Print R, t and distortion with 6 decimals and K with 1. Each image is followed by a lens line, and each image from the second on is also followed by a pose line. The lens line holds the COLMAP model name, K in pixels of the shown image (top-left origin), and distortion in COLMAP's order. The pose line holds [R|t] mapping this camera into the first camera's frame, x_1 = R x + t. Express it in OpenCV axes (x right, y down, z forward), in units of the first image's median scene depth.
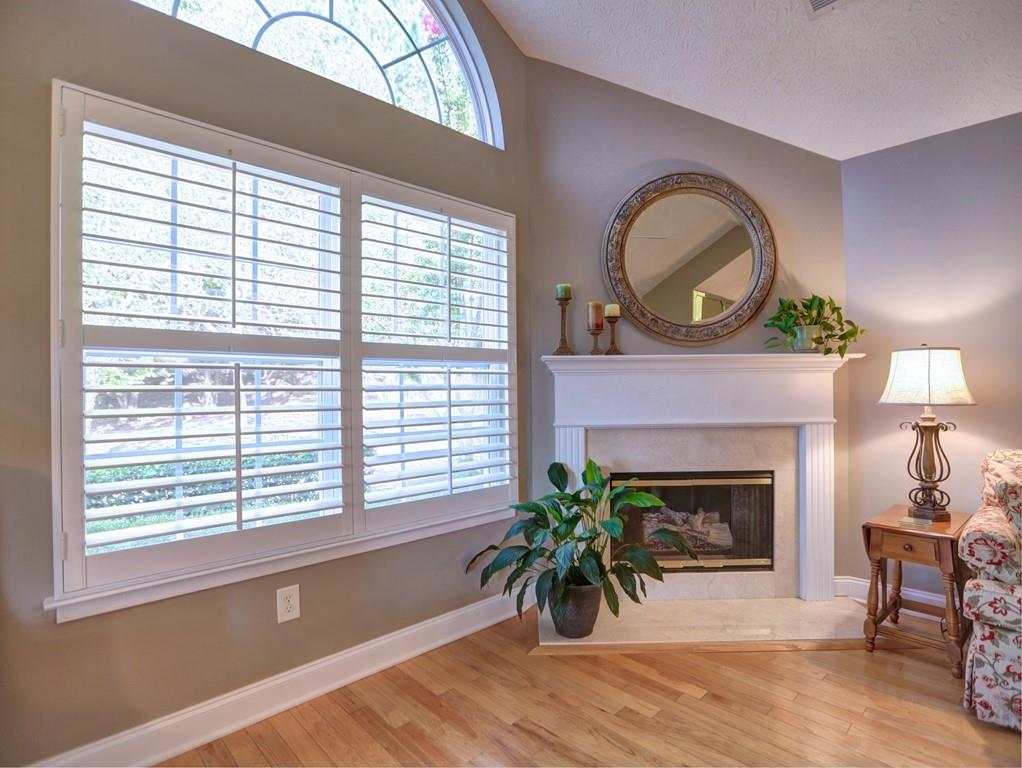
lens RADIAL K [[525.6, 0, 514.5], [0, 525.6, 388.0], [0, 0, 1]] dist [-0.042021, 0.011875]
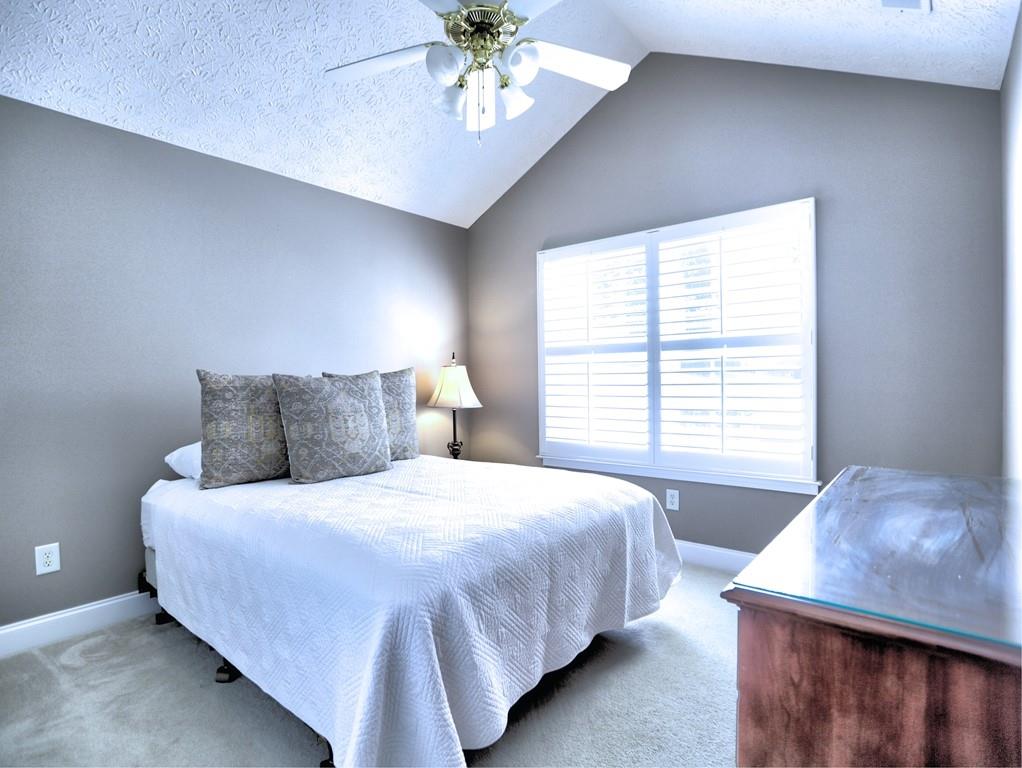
lens RADIAL K [[525.6, 0, 514.7], [0, 525.6, 386.9], [0, 0, 1]] dist [-0.042021, 0.011875]
pose [[0.119156, 0.025309, -0.992553, 0.949423], [0.011682, 0.999570, 0.026891, -0.000702], [0.992807, -0.014799, 0.118809, 0.311058]]
